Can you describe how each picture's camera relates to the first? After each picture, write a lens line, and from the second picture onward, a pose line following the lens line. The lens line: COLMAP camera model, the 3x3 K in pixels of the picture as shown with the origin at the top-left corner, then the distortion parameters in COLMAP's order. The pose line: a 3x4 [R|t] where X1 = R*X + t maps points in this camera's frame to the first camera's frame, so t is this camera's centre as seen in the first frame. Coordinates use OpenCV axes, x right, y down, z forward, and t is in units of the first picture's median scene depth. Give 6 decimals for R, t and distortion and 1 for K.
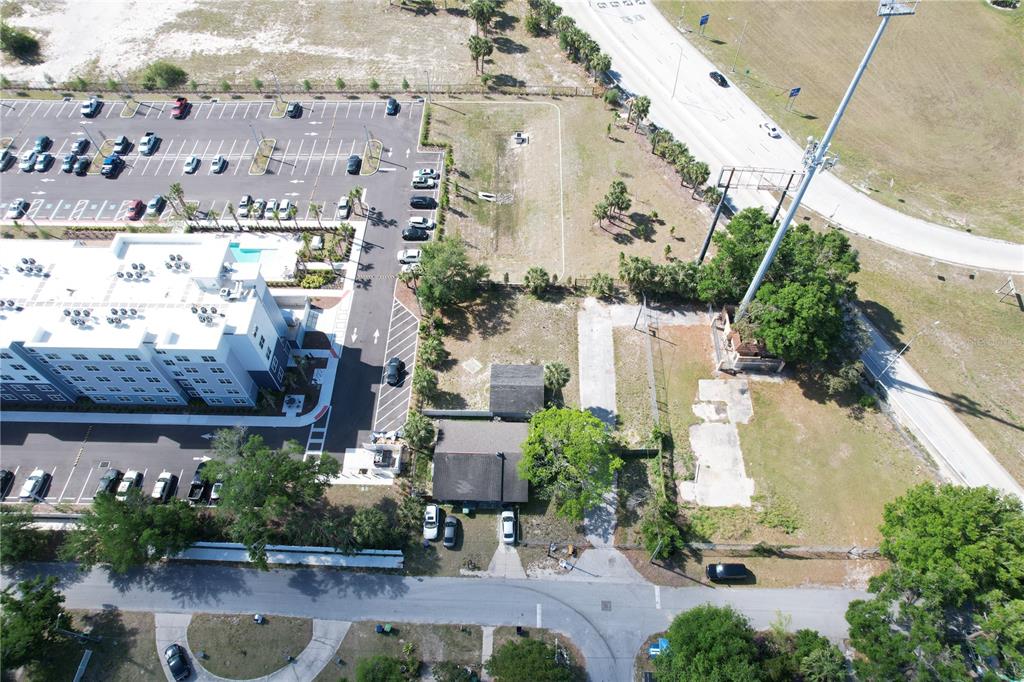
lens RADIAL K [[655.1, 0, 517.0], [0, 655.1, 345.9], [0, 0, 1]] dist [-0.078239, 0.070274]
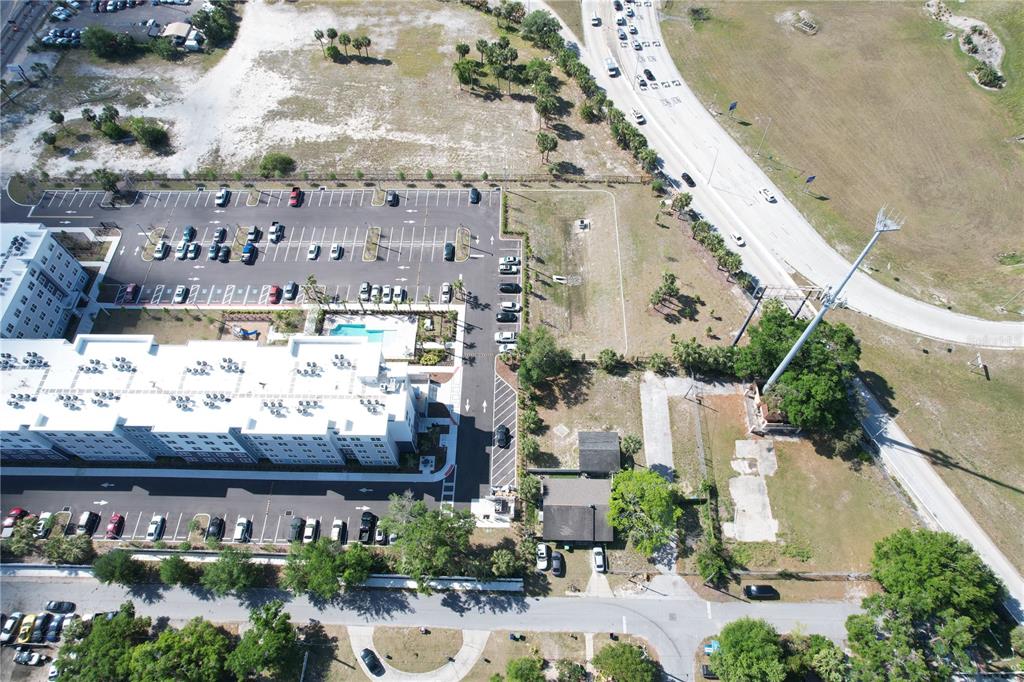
lens RADIAL K [[653.2, 0, 517.2], [0, 653.2, 346.6], [0, 0, 1]] dist [-0.078245, 0.069869]
pose [[0.999966, -0.007291, -0.003892, -0.154616], [0.007469, 0.998822, 0.047945, -0.204955], [0.003537, -0.047972, 0.998842, -0.293100]]
